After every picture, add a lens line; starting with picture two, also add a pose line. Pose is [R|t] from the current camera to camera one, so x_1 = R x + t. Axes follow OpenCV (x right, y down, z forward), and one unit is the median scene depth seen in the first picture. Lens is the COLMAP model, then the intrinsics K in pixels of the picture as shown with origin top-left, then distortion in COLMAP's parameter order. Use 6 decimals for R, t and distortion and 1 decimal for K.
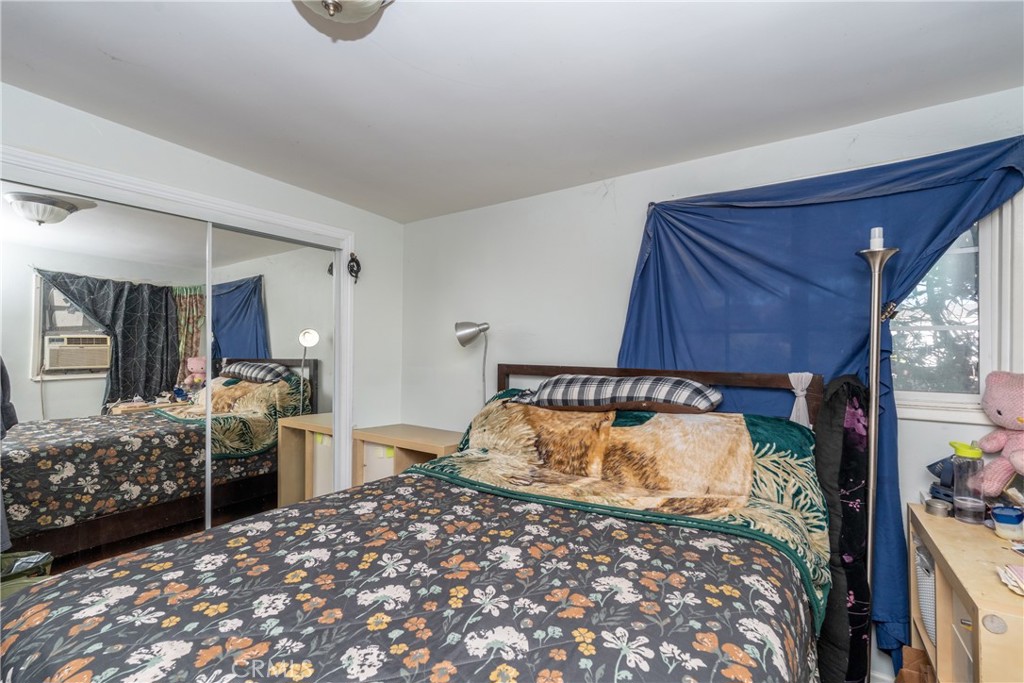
lens RADIAL K [[459.1, 0, 519.4], [0, 459.1, 342.3], [0, 0, 1]] dist [0.001792, 0.000007]
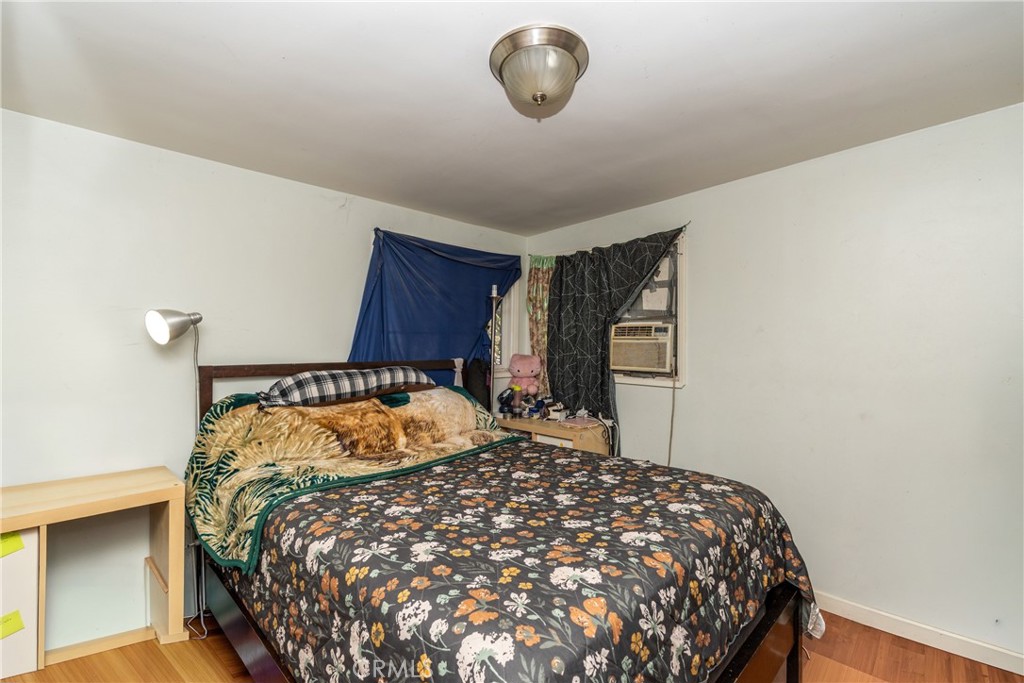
lens RADIAL K [[459.1, 0, 518.9], [0, 459.1, 342.7], [0, 0, 1]] dist [0.001792, 0.000007]
pose [[0.150659, -0.006397, 0.988565, -1.001593], [-0.015592, 0.999839, 0.008846, -0.011434], [-0.988463, -0.016747, 0.150535, 0.478636]]
